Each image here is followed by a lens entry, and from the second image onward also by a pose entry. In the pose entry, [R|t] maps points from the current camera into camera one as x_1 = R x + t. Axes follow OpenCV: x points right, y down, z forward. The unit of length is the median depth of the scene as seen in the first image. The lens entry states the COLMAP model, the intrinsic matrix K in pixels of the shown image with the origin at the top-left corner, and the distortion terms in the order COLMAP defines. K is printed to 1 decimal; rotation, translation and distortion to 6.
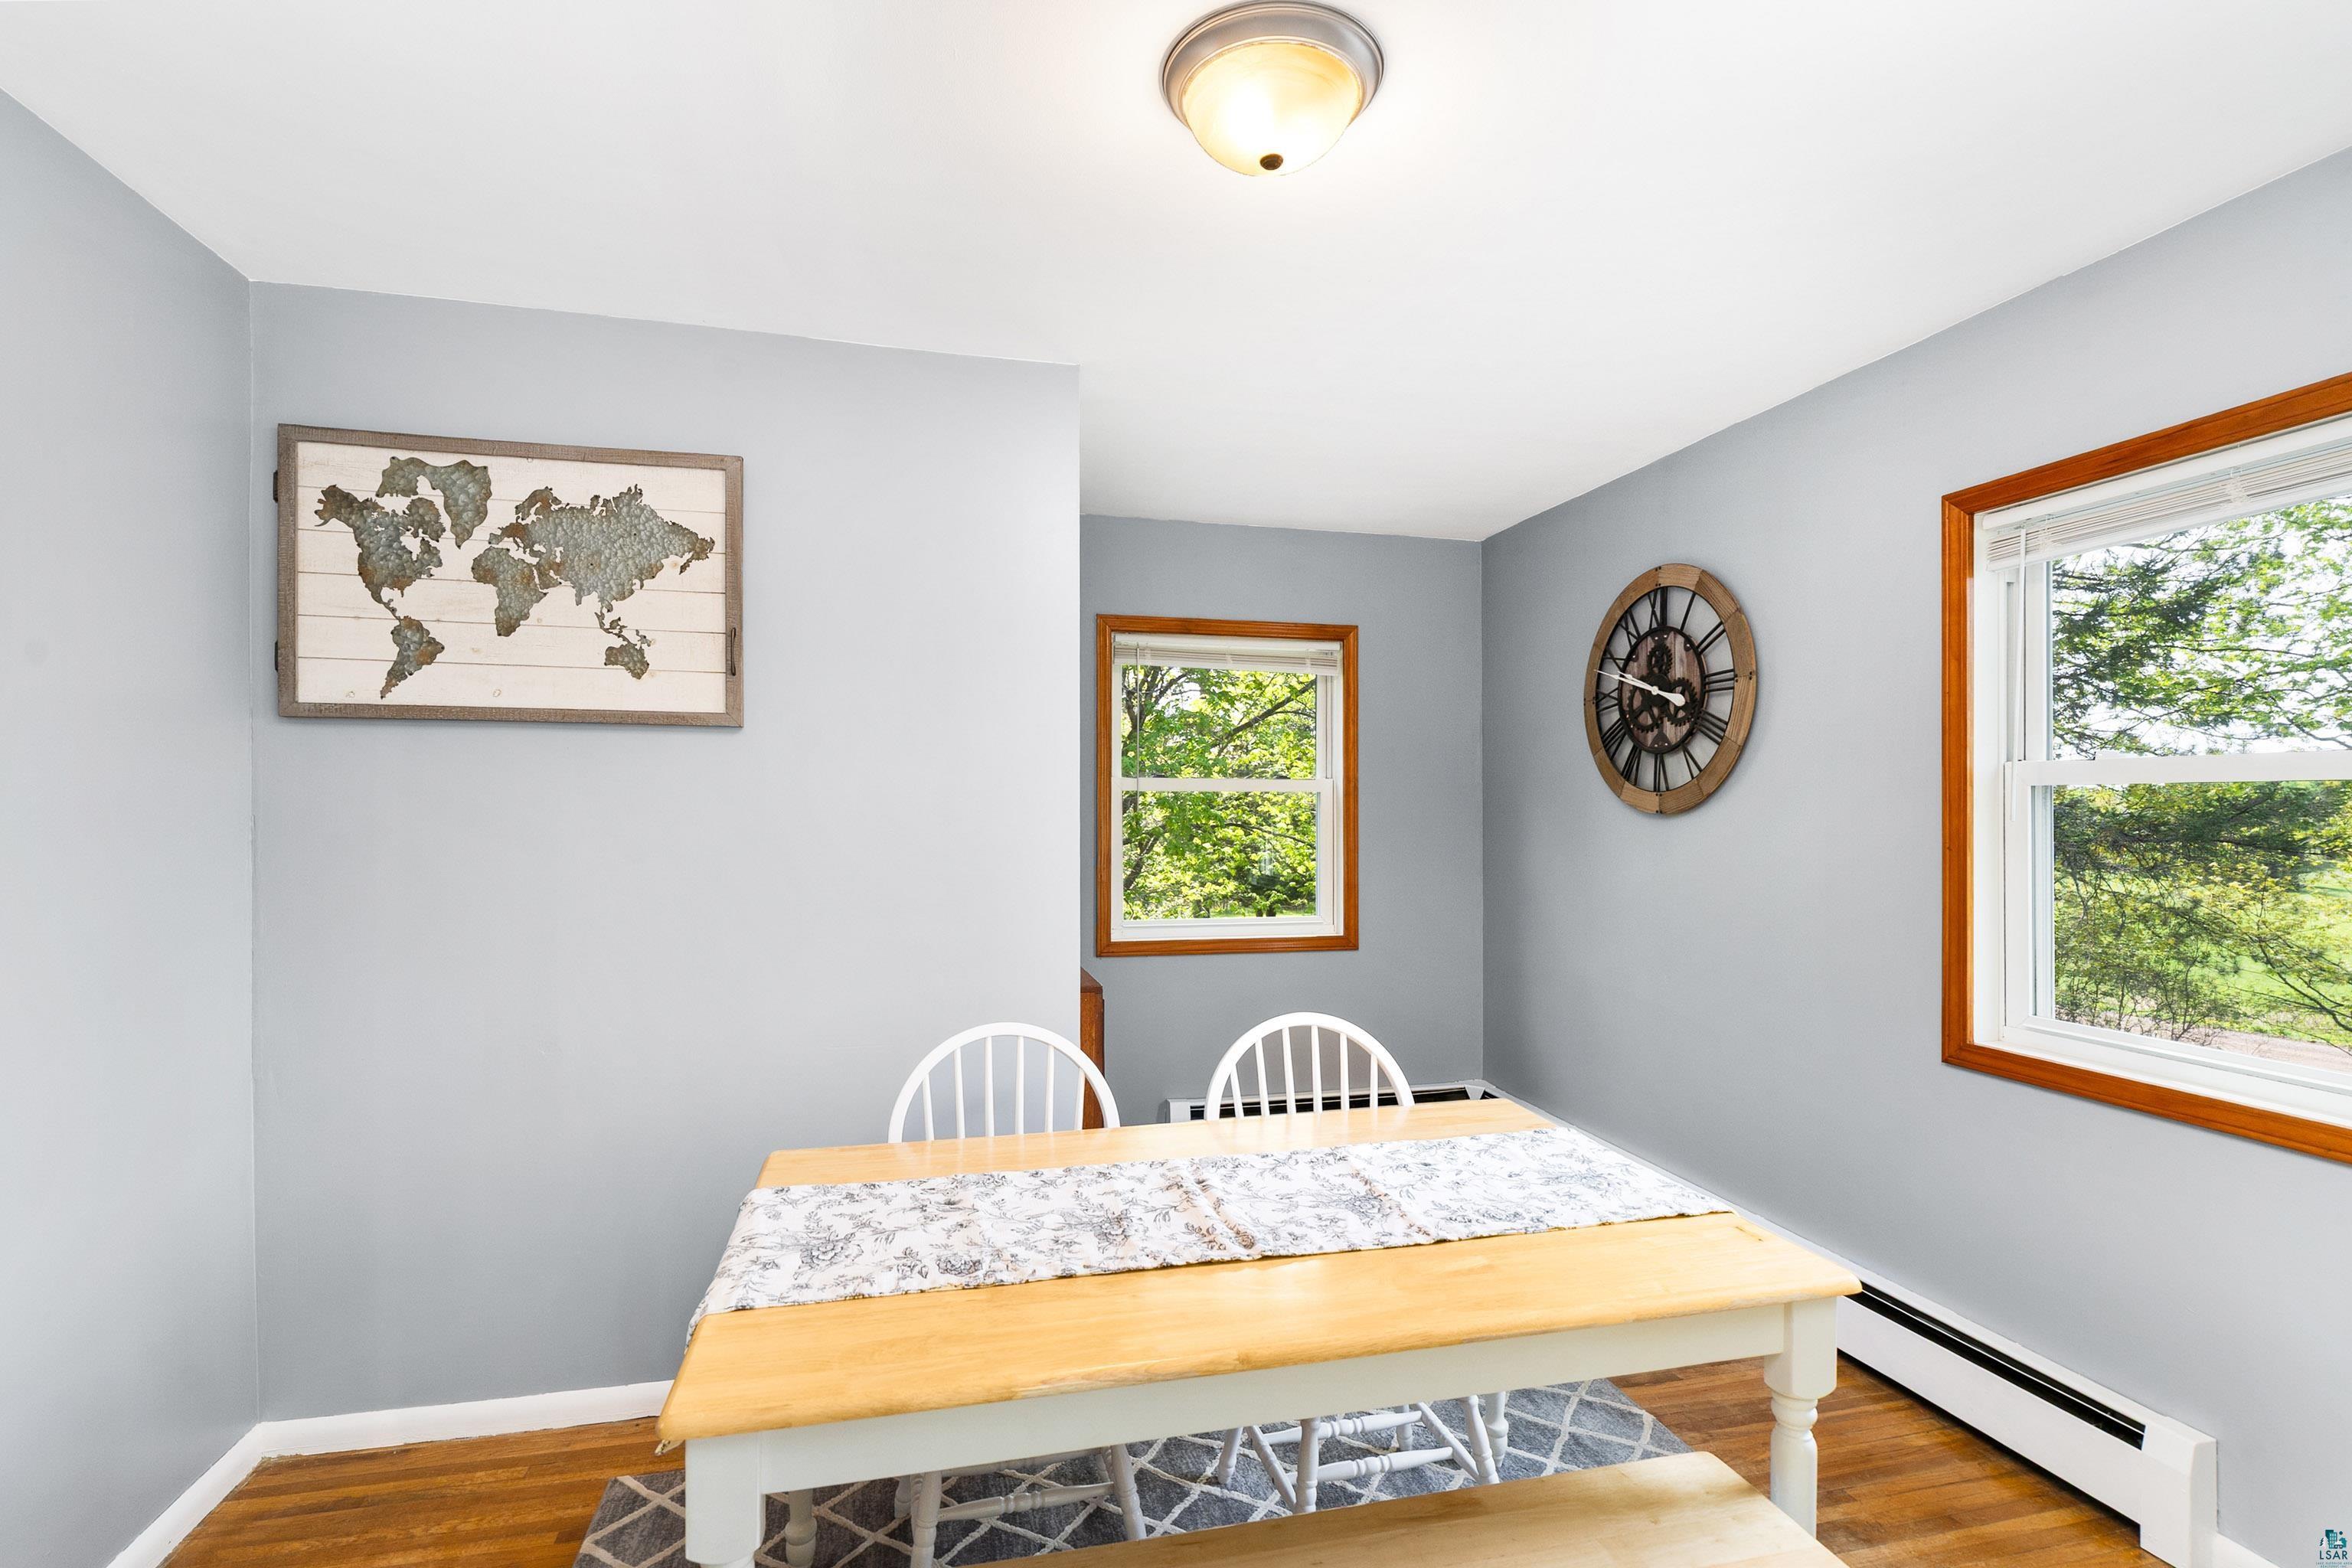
lens RADIAL K [[1111.2, 0, 1162.2], [0, 1111.2, 804.8], [0, 0, 1]] dist [-0.005557, 0.001753]
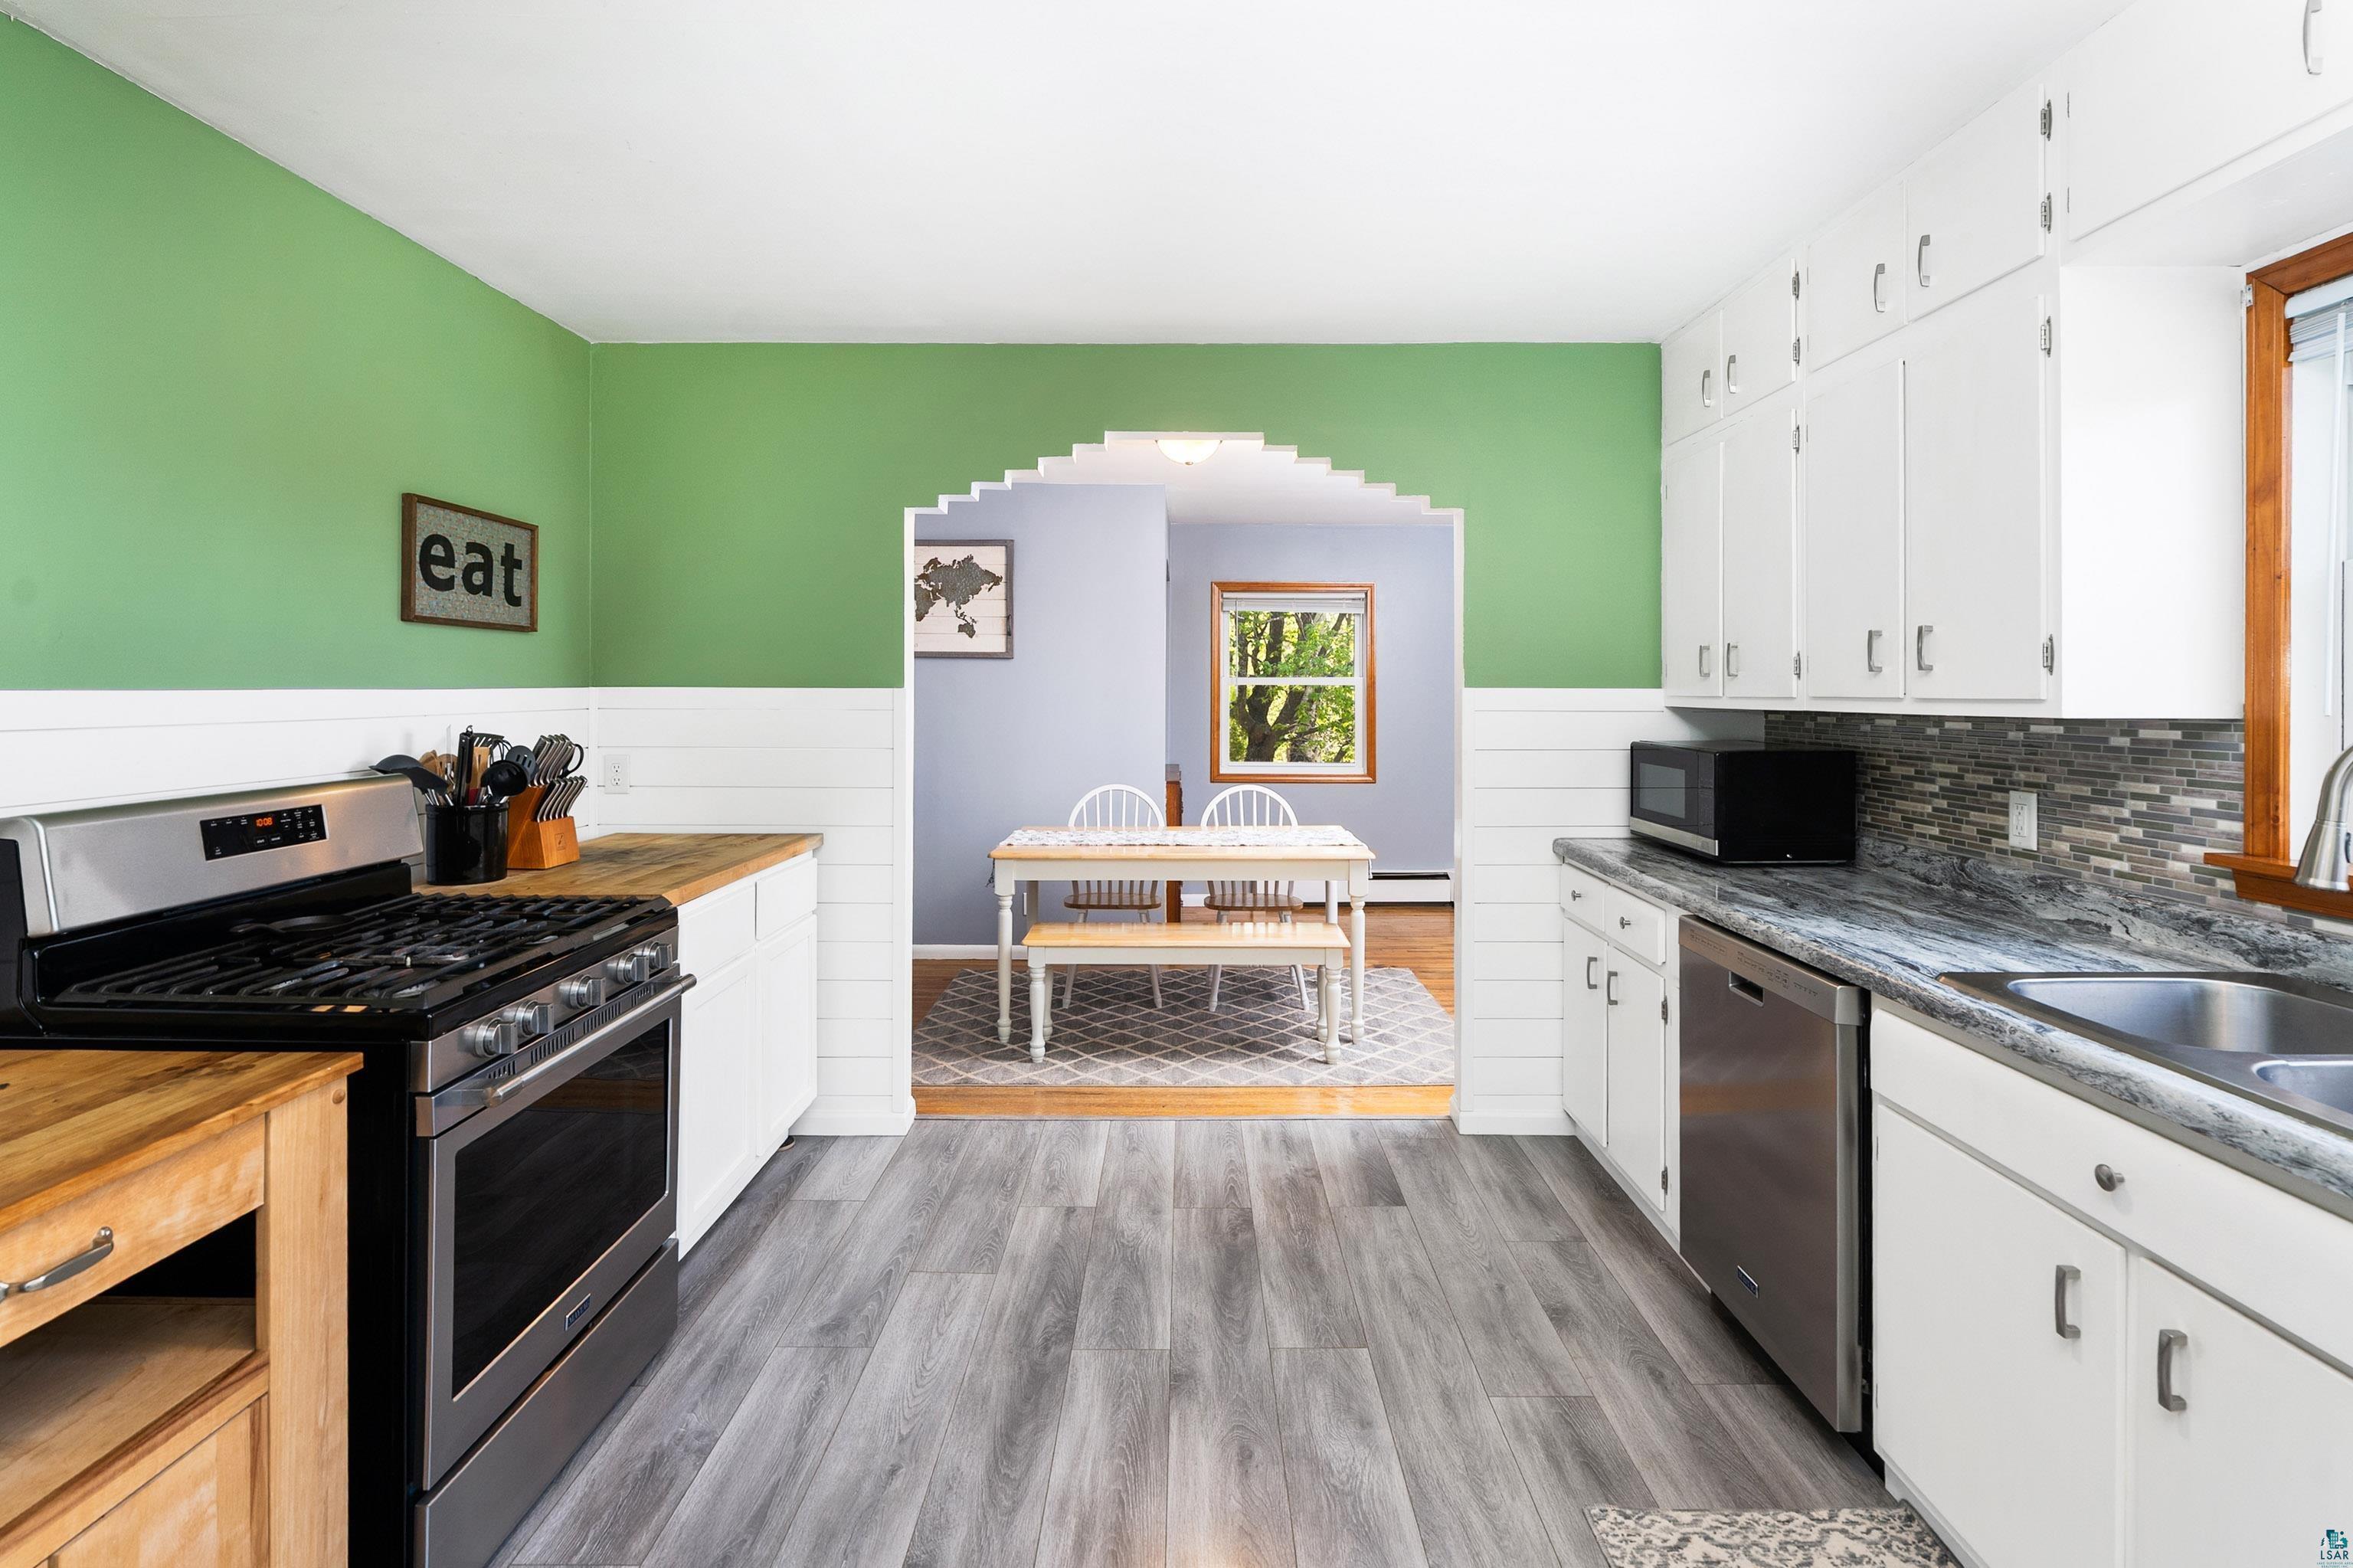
lens RADIAL K [[1111.8, 0, 1170.5], [0, 1111.8, 688.7], [0, 0, 1]] dist [-0.005557, 0.001753]
pose [[0.973373, -0.000727, -0.229227, 0.474901], [-0.001159, 0.999967, -0.008092, 0.013020], [0.229226, 0.008142, 0.973339, -1.185141]]
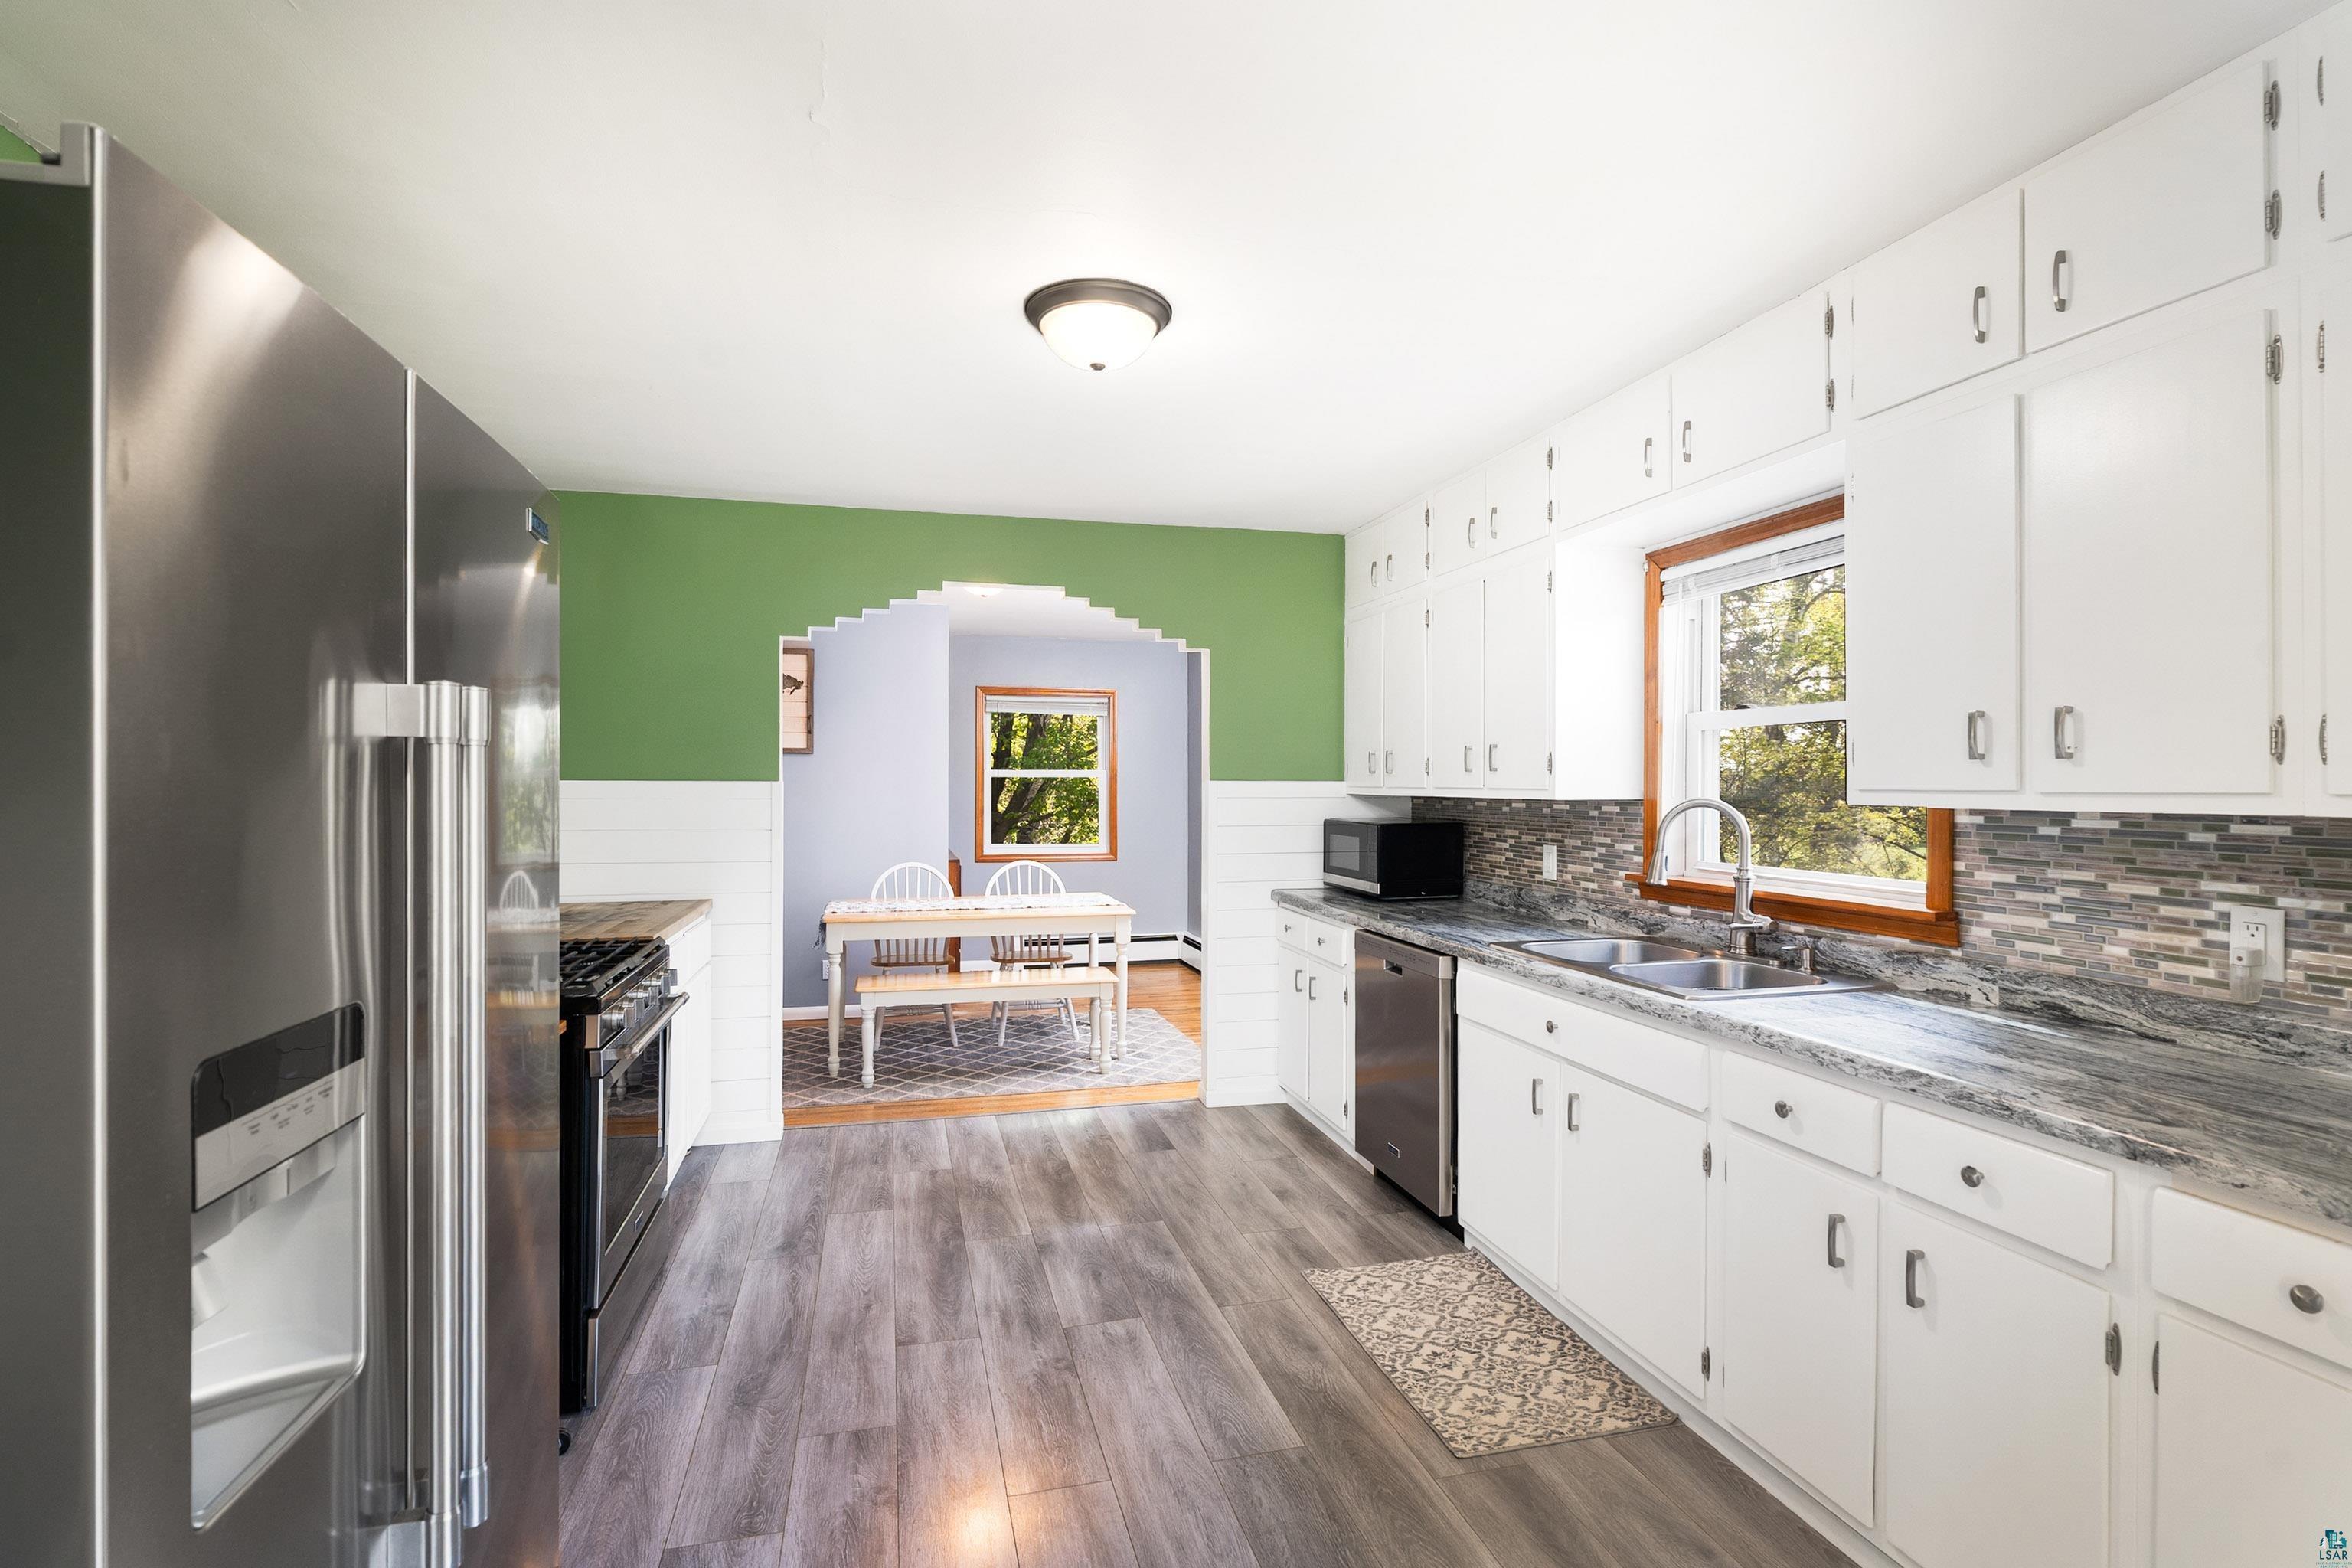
lens RADIAL K [[1111.2, 0, 1157.4], [0, 1111.2, 790.1], [0, 0, 1]] dist [-0.005557, 0.001753]
pose [[0.999807, -0.000592, 0.019637, 0.384979], [0.000547, 0.999997, 0.002300, 0.011666], [-0.019638, -0.002289, 0.999805, -1.651968]]
